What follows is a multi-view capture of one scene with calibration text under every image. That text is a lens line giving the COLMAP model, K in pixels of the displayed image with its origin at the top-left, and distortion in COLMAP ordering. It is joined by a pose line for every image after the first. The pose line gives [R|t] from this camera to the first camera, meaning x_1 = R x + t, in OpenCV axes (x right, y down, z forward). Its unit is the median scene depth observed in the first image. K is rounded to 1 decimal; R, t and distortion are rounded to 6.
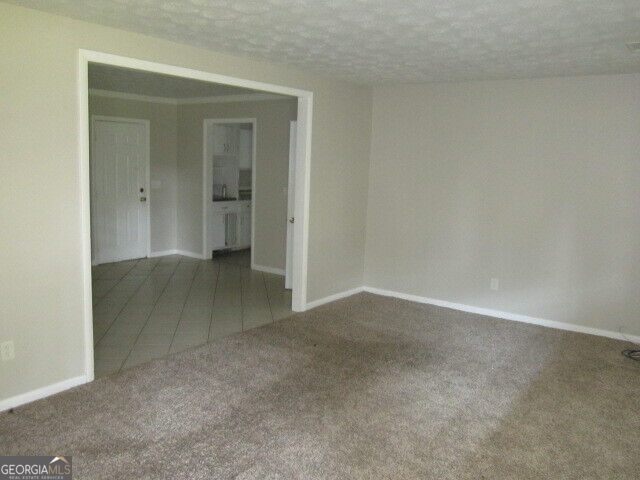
lens RADIAL K [[522.6, 0, 321.3], [0, 522.6, 239.4], [0, 0, 1]] dist [-0.007843, -0.005505]
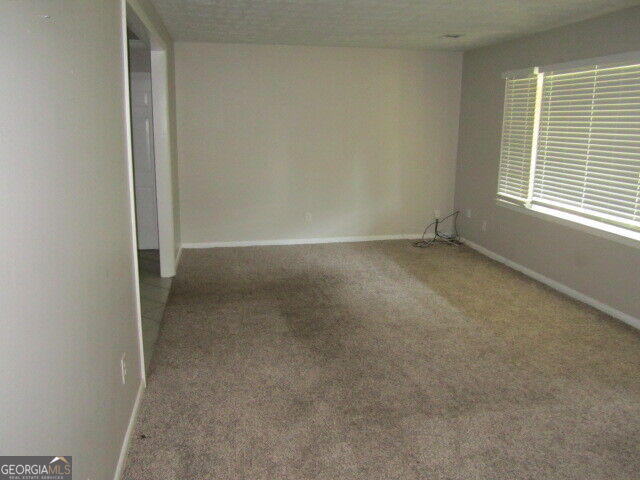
lens RADIAL K [[522.6, 0, 320.4], [0, 522.6, 239.5], [0, 0, 1]] dist [-0.007843, -0.005505]
pose [[0.665885, -0.181936, 0.723530, -0.748557], [0.114652, 0.983244, 0.141726, -0.048589], [-0.737192, -0.011419, 0.675587, 0.183414]]
